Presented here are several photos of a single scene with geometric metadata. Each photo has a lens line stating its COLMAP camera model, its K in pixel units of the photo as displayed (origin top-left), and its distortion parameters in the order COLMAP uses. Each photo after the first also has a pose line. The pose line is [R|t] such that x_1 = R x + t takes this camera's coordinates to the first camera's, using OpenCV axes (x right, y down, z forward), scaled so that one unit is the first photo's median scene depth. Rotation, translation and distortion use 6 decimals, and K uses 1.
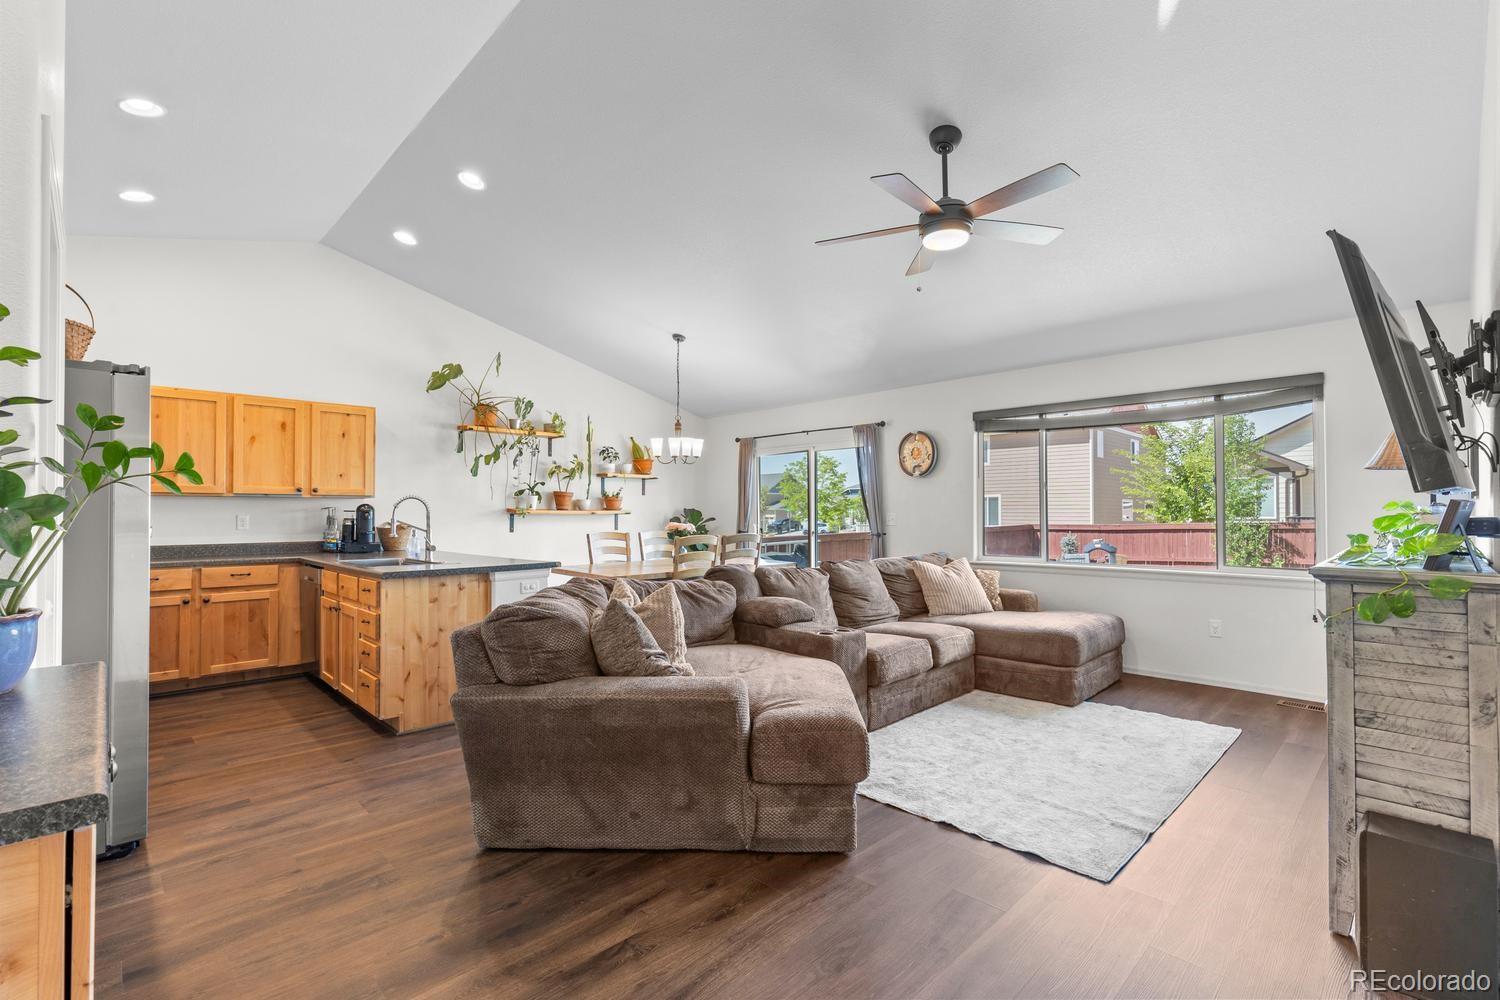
lens RADIAL K [[671.3, 0, 750.4], [0, 671.3, 507.2], [0, 0, 1]] dist [0.004082, -0.000649]
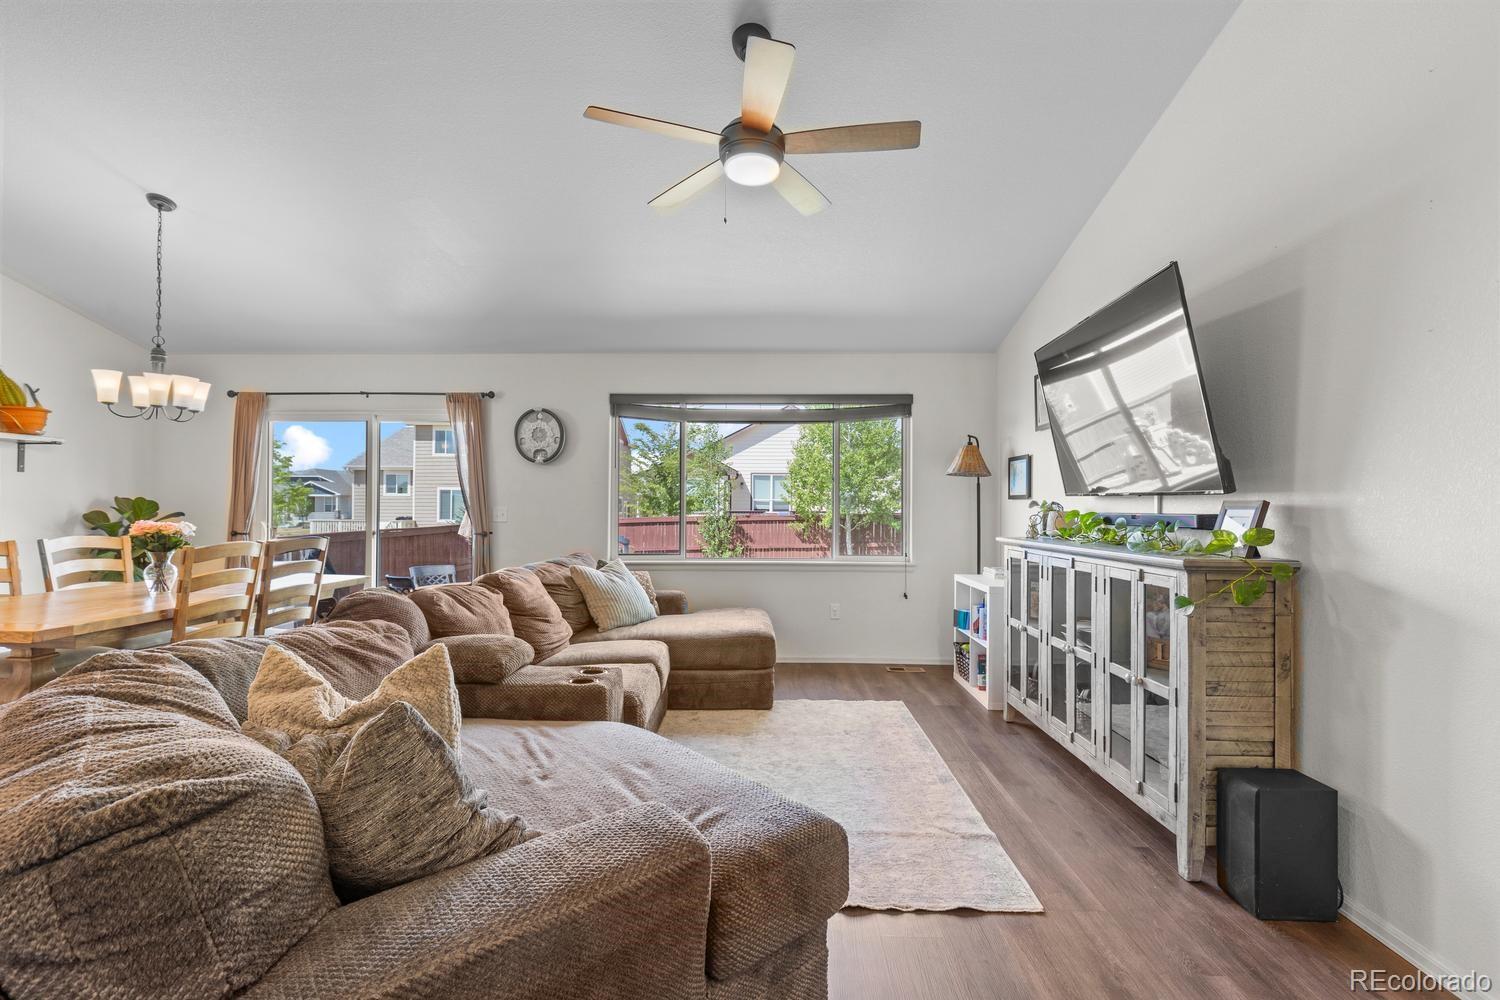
lens RADIAL K [[671.3, 0, 750.4], [0, 671.3, 507.2], [0, 0, 1]] dist [0.004082, -0.000649]
pose [[0.719850, 0.005644, 0.694107, -0.180179], [-0.012166, 0.999916, 0.004486, 0.002766], [-0.694023, -0.011674, 0.719858, 0.281779]]
